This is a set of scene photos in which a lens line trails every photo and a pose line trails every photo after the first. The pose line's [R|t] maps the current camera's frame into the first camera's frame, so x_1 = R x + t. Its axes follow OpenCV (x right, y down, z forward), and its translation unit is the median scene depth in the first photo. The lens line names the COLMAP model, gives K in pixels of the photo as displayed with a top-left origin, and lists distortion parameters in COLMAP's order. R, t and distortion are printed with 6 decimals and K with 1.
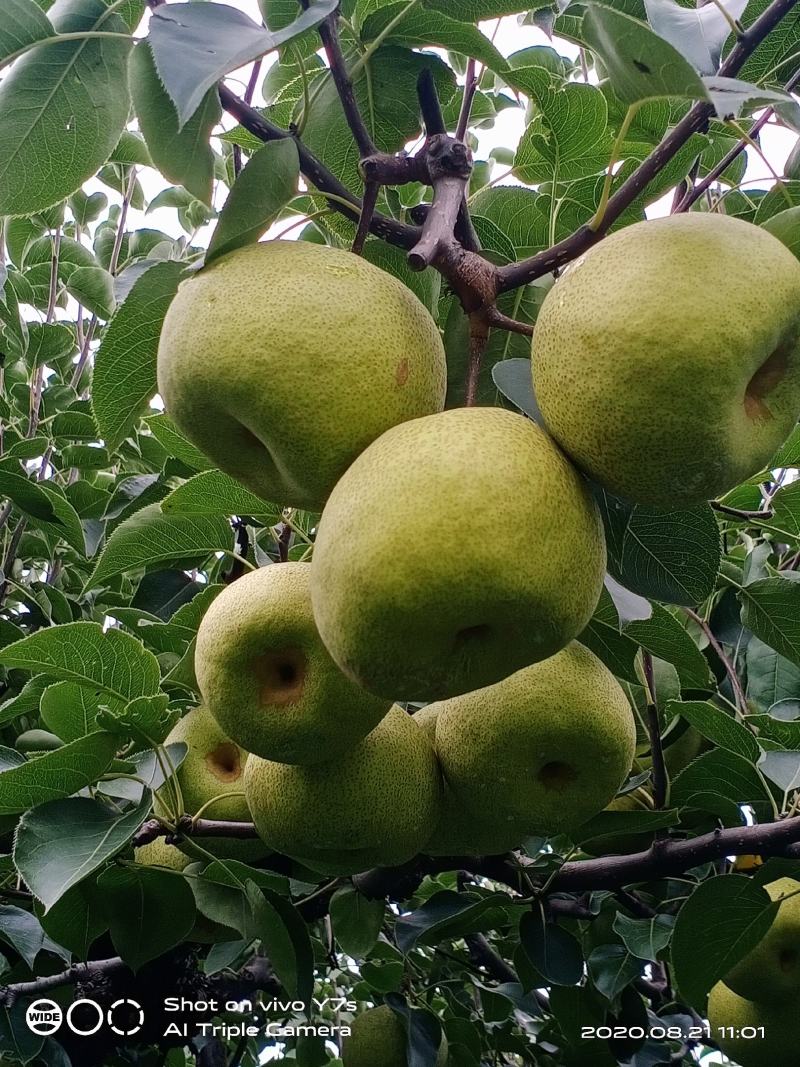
lens RADIAL K [[1771.3, 0, 400.0], [0, 1771.3, 533.5], [0, 0, 1]] dist [0.243406, -1.027180]
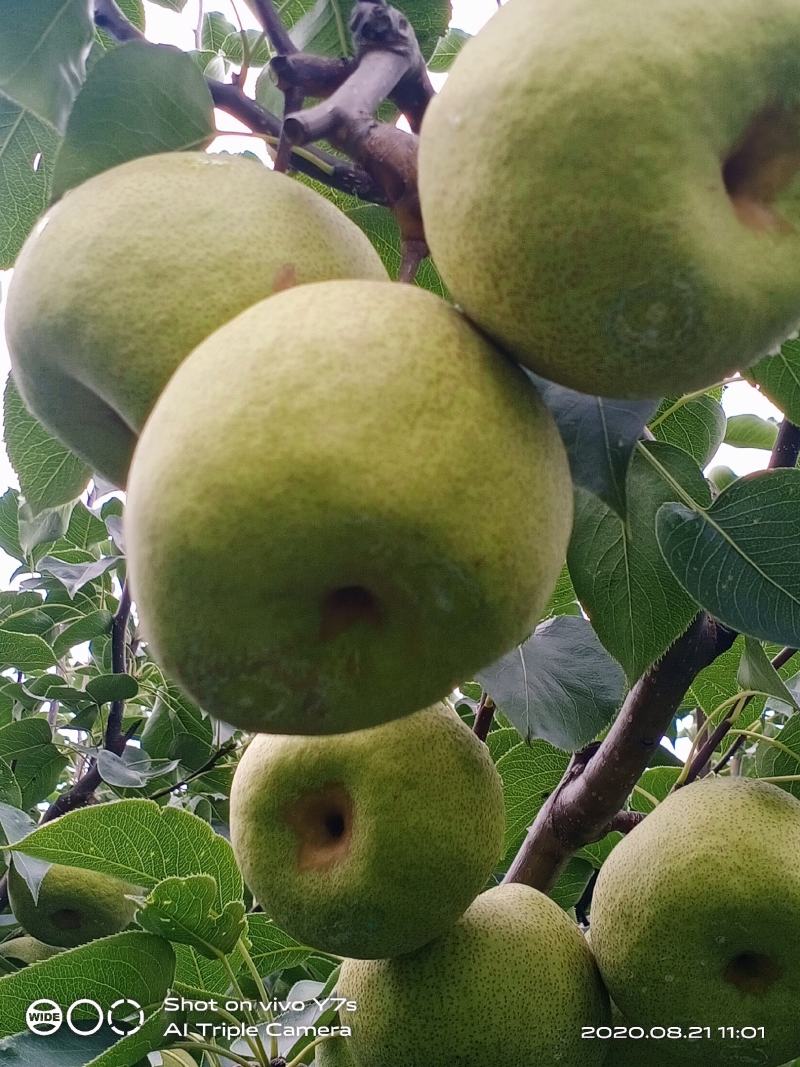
lens RADIAL K [[1771.3, 0, 400.0], [0, 1771.3, 533.5], [0, 0, 1]] dist [0.243406, -1.027180]
pose [[0.961761, -0.105128, -0.252912, 0.230790], [0.047966, 0.973782, -0.222370, 0.179374], [0.269658, 0.201735, 0.941588, 0.397946]]
